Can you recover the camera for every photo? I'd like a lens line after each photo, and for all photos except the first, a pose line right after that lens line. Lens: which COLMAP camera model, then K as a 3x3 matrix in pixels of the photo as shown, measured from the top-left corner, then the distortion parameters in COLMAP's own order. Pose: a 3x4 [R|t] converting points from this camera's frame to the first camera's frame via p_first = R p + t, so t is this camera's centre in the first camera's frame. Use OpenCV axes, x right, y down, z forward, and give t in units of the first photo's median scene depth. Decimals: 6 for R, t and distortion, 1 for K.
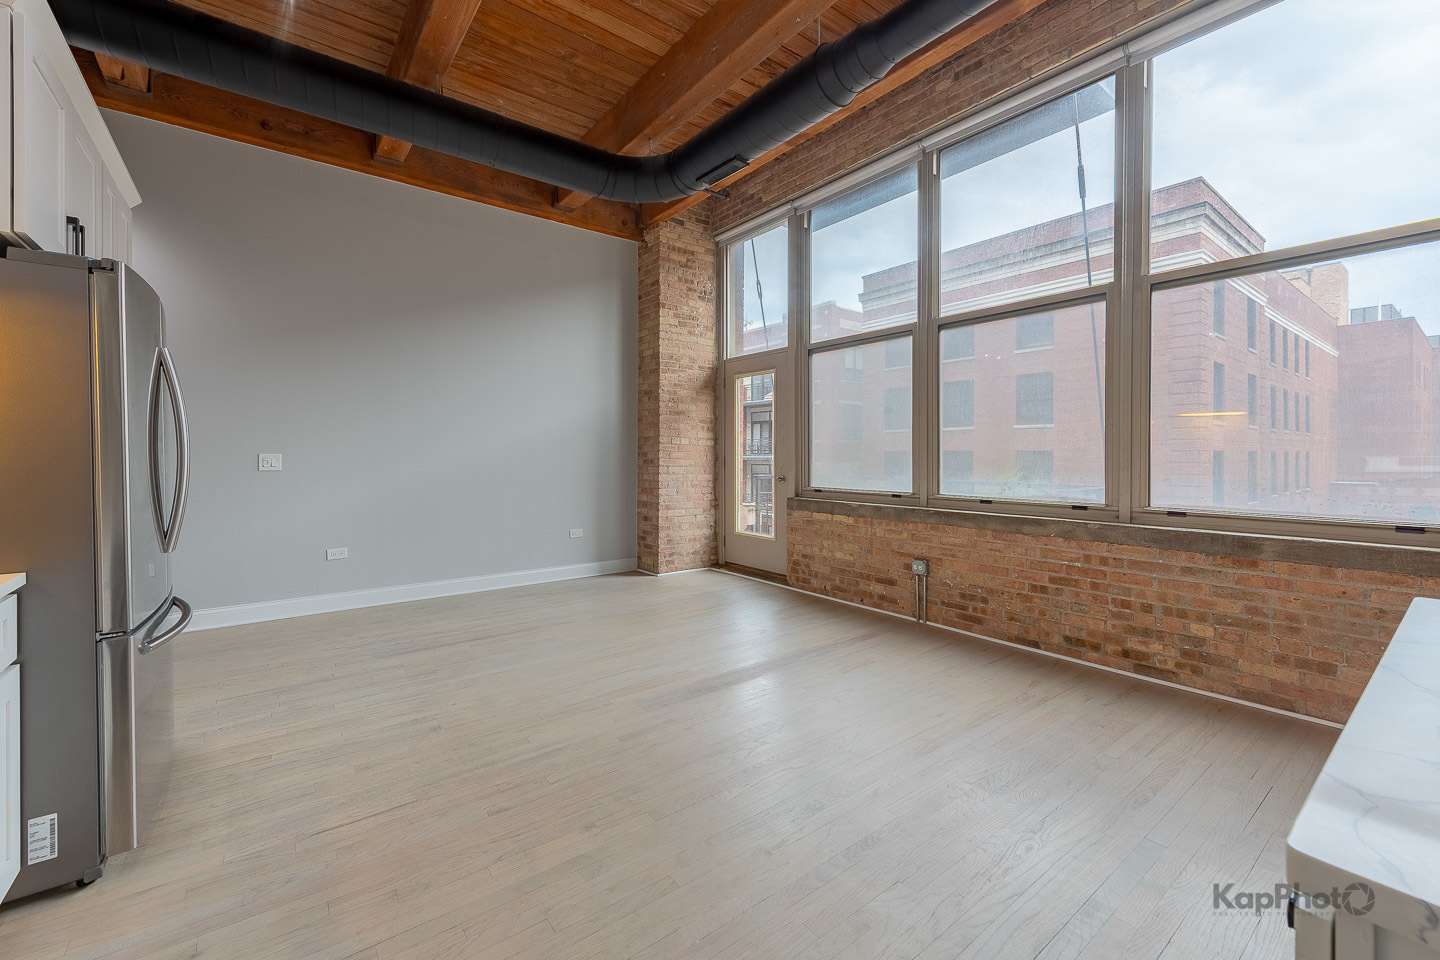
lens RADIAL K [[524.2, 0, 745.0], [0, 524.2, 460.8], [0, 0, 1]] dist [0.000280, -0.000291]
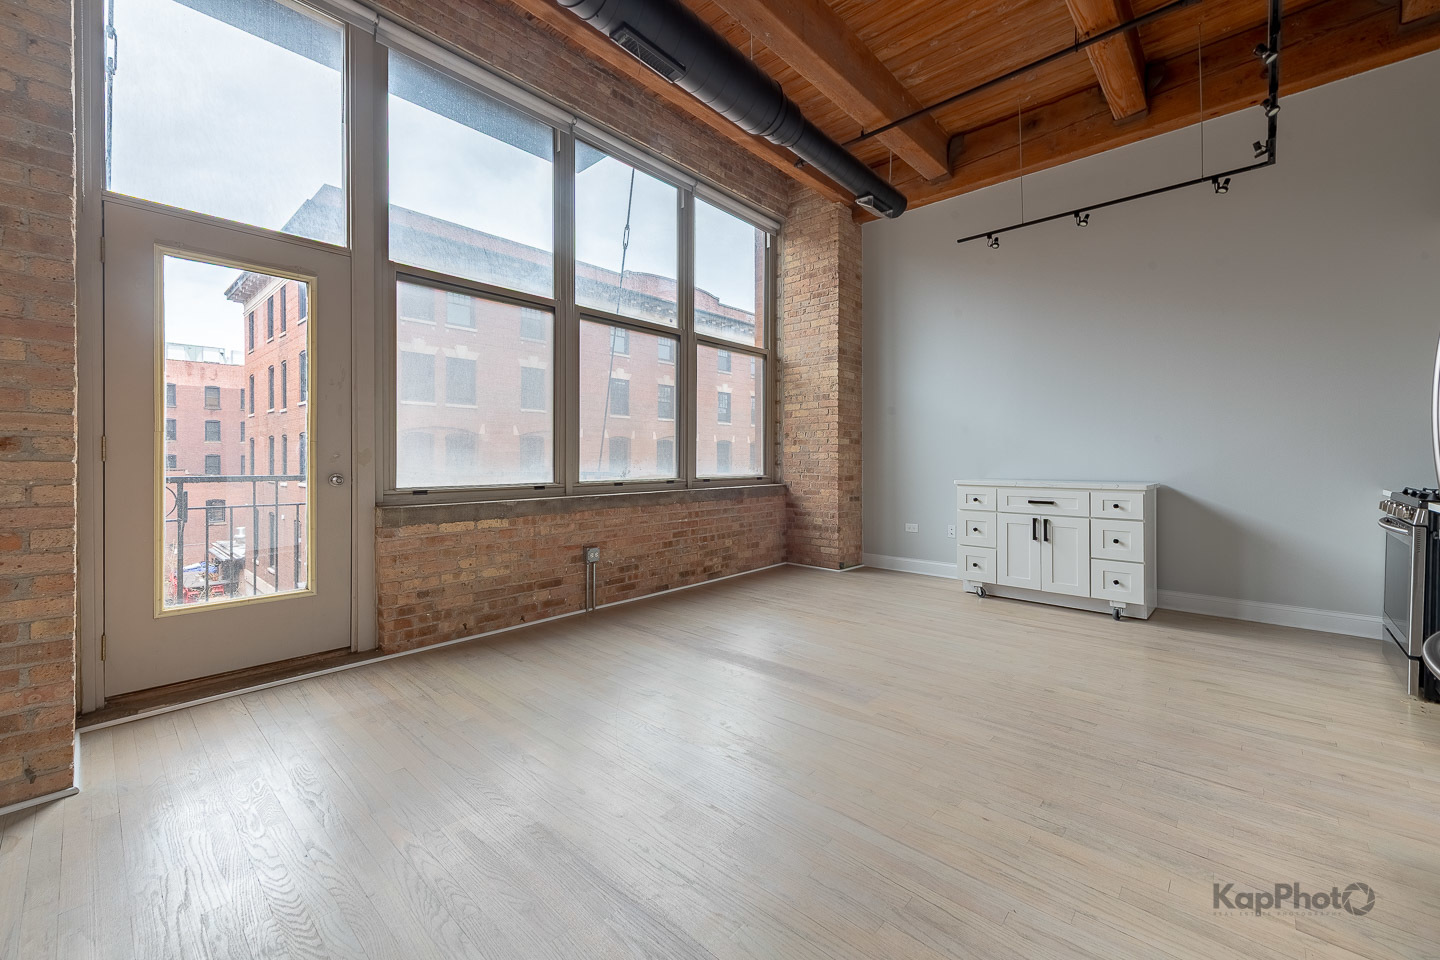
lens RADIAL K [[553.3, 0, 721.5], [0, 553.3, 459.8], [0, 0, 1]] dist [0.007550, -0.000388]
pose [[-0.081337, -0.008130, 0.996654, -0.655193], [0.006378, 0.999942, 0.008678, 0.013718], [-0.996666, 0.007062, -0.081280, 0.752329]]
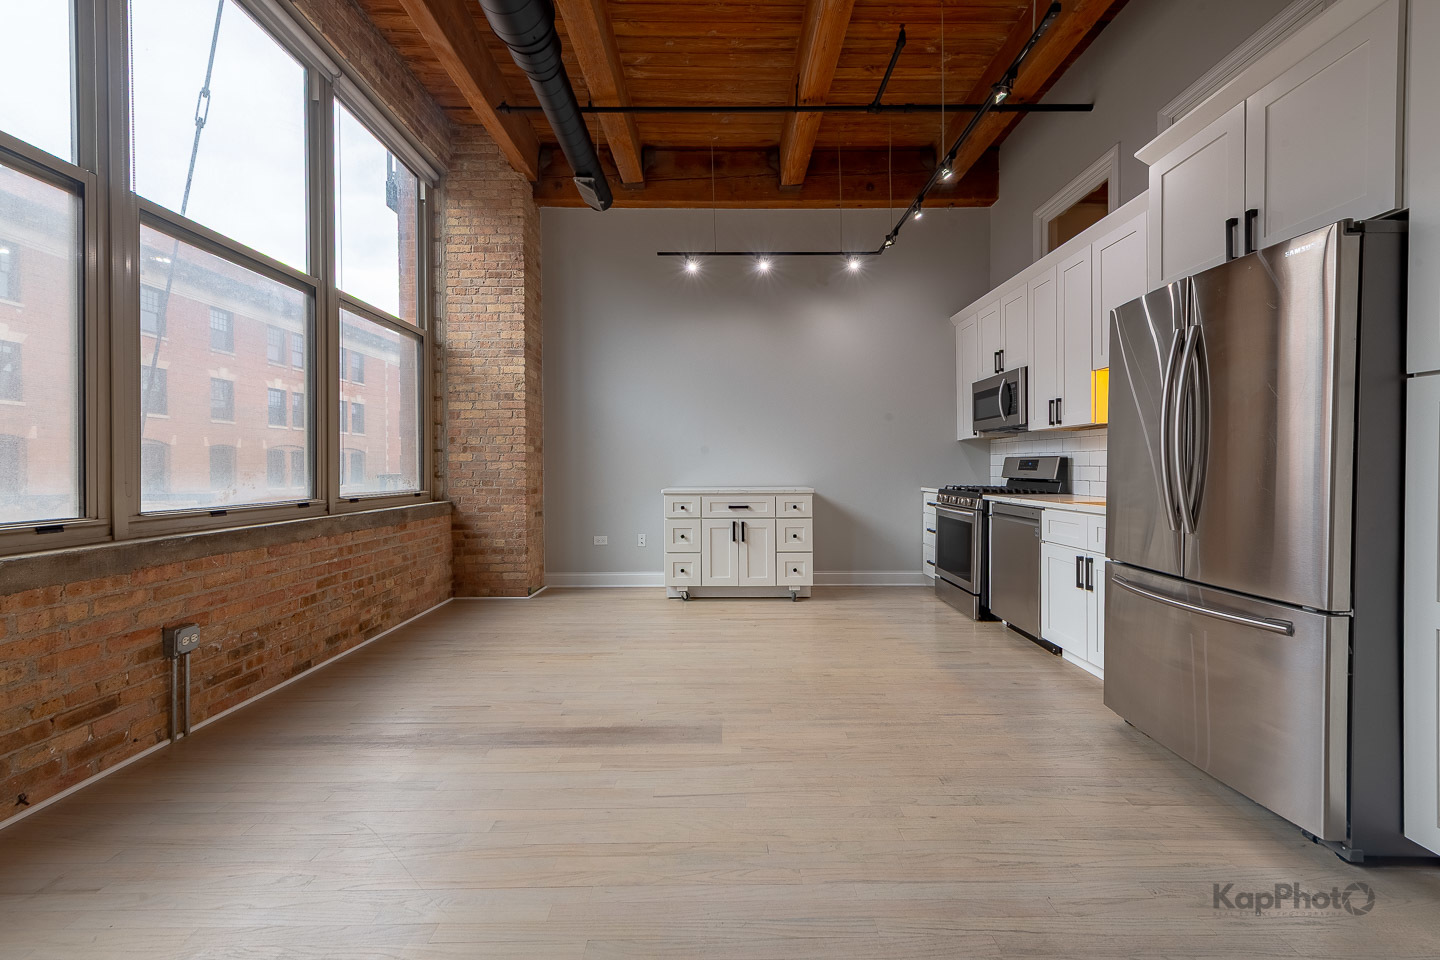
lens RADIAL K [[558.5, 0, 709.9], [0, 558.5, 469.9], [0, 0, 1]] dist [0.016049, -0.005334]
pose [[-0.724968, -0.005548, 0.688760, -0.446895], [0.005836, 0.999882, 0.014197, 0.012318], [-0.688758, 0.014312, -0.724850, 0.939133]]
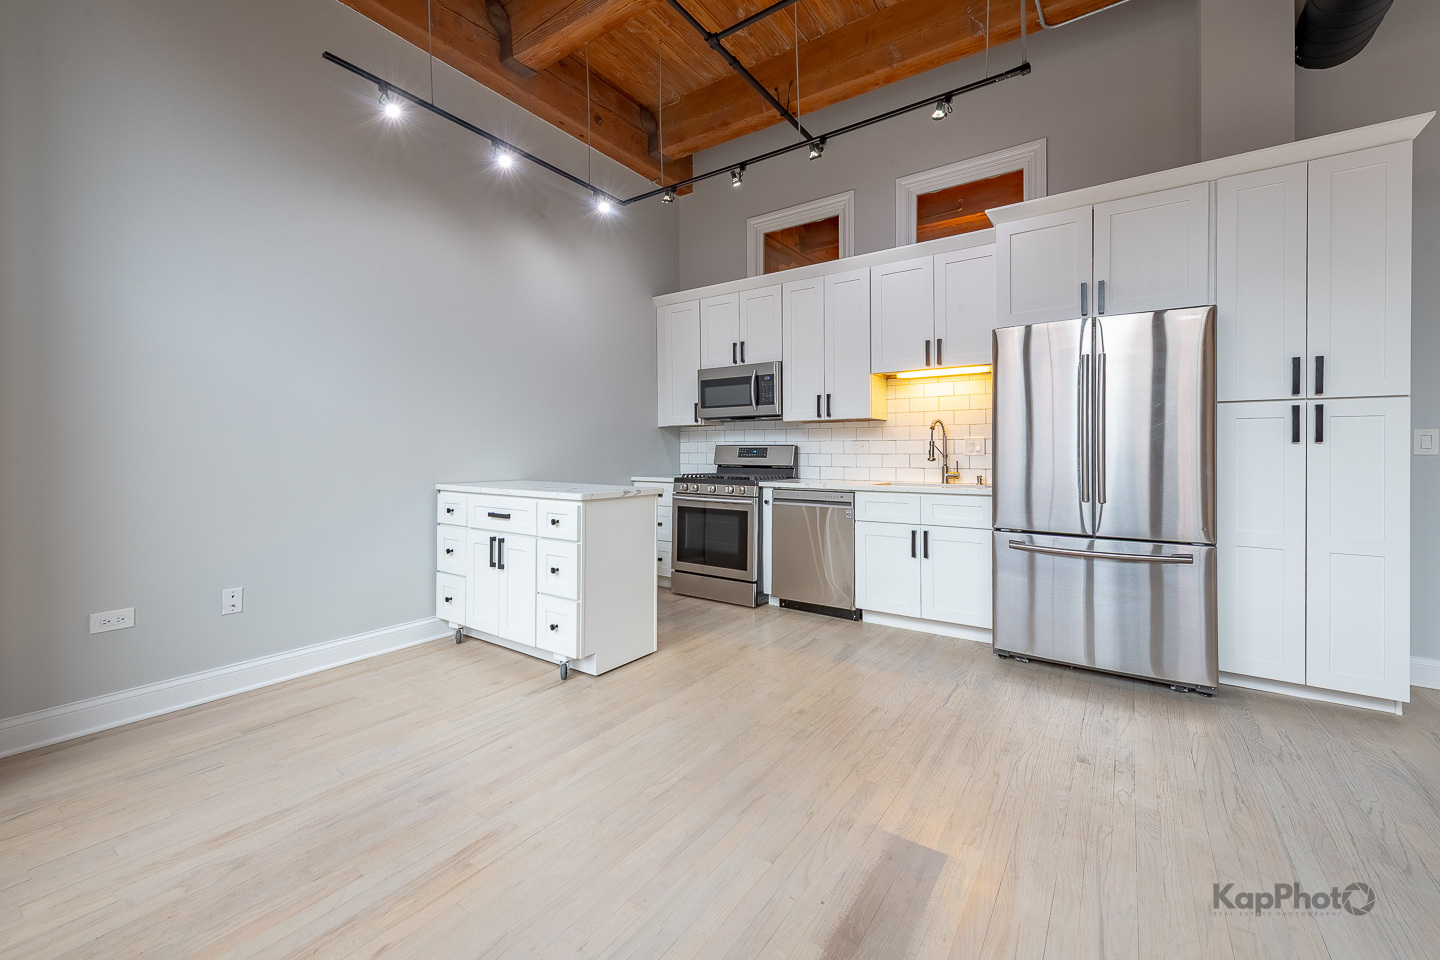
lens RADIAL K [[579.9, 0, 712.8], [0, 579.9, 450.1], [0, 0, 1]] dist [0.008716, -0.000558]
pose [[-0.978305, -0.004247, -0.207126, 0.123635], [-0.004577, 0.999989, 0.001111, 0.015261], [0.207119, 0.002035, -0.978314, 0.890193]]
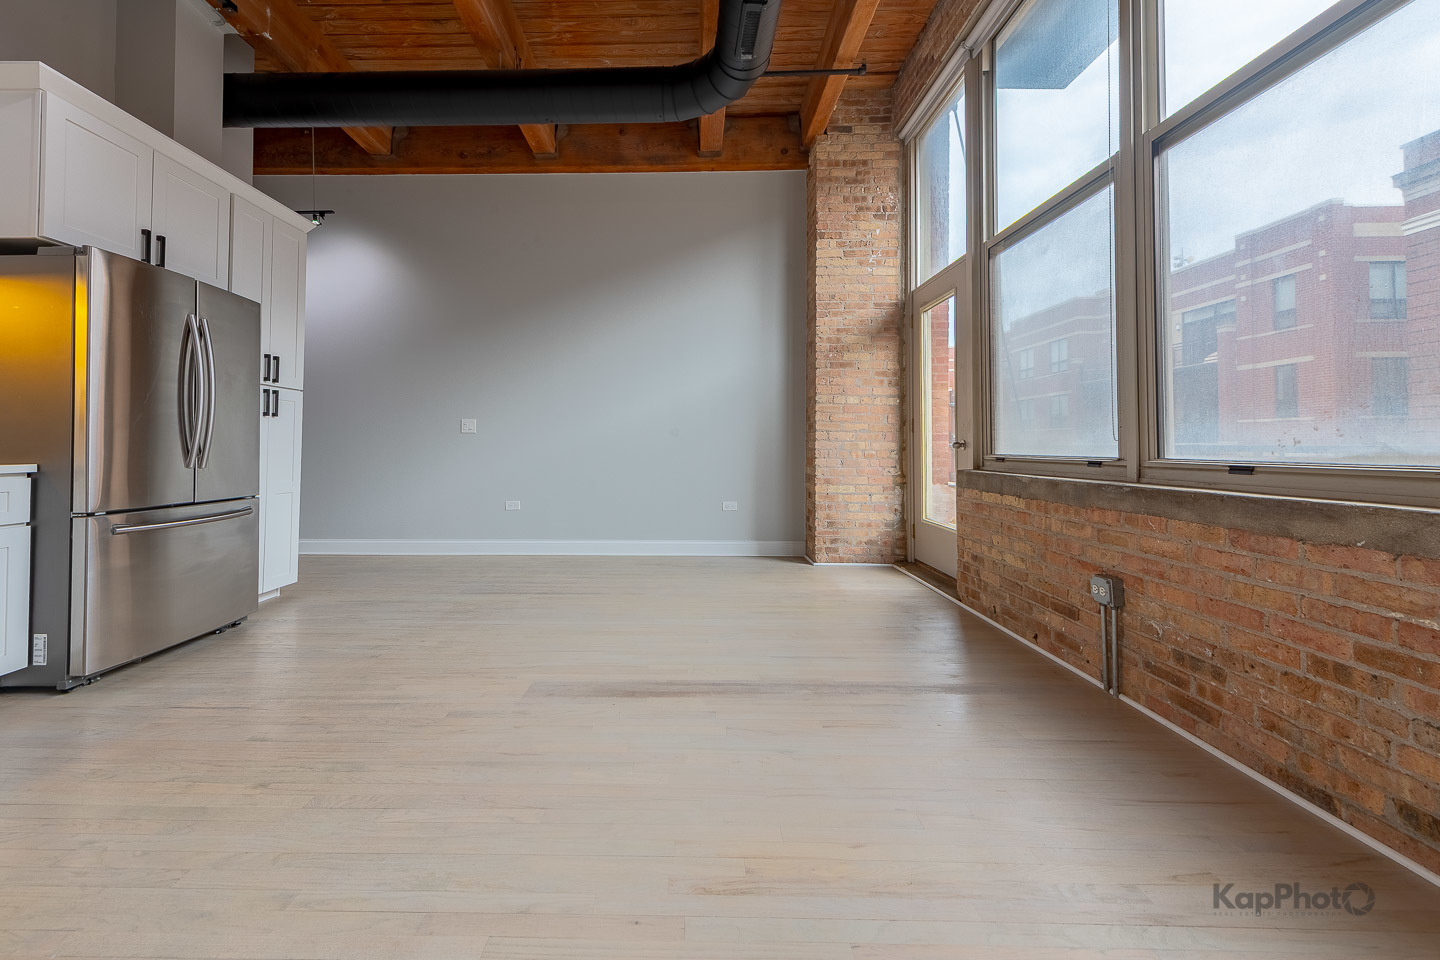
lens RADIAL K [[576.7, 0, 750.8], [0, 576.7, 439.6], [0, 0, 1]] dist [0.009735, -0.005407]
pose [[0.796649, -0.013328, -0.604296, 0.363751], [0.000012, 0.999757, -0.022035, 0.053163], [0.604443, 0.017547, 0.796455, 0.264453]]
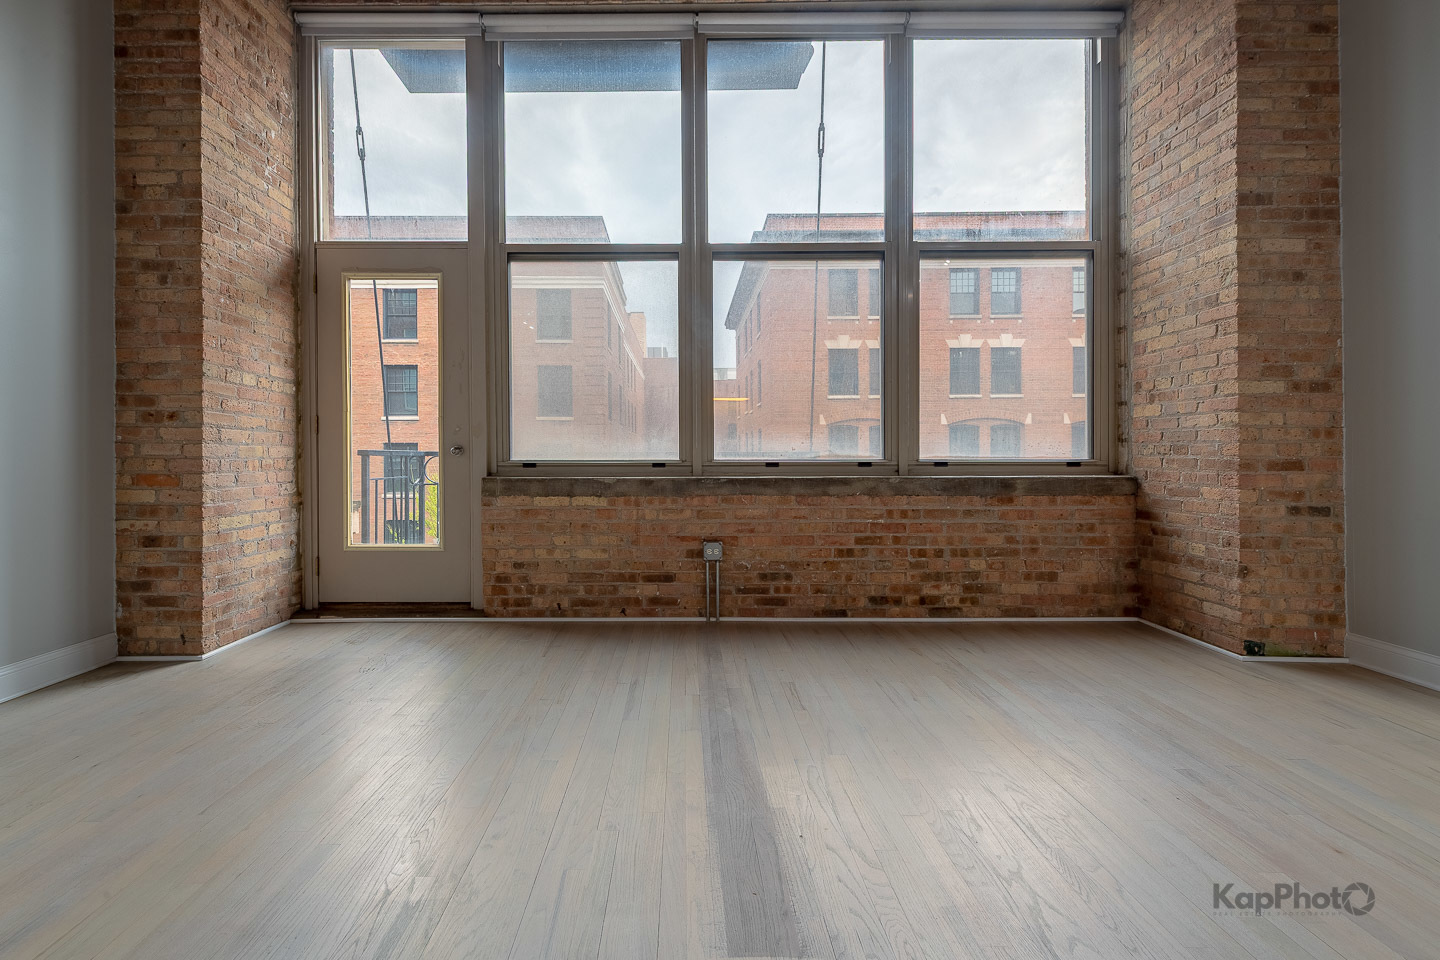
lens RADIAL K [[576.9, 0, 670.6], [0, 576.9, 450.9], [0, 0, 1]] dist [0.013152, -0.006203]
pose [[0.682755, -0.006155, 0.730621, -0.309415], [0.012101, 0.999923, -0.002884, 0.047967], [-0.730547, 0.010810, 0.682777, 0.402896]]
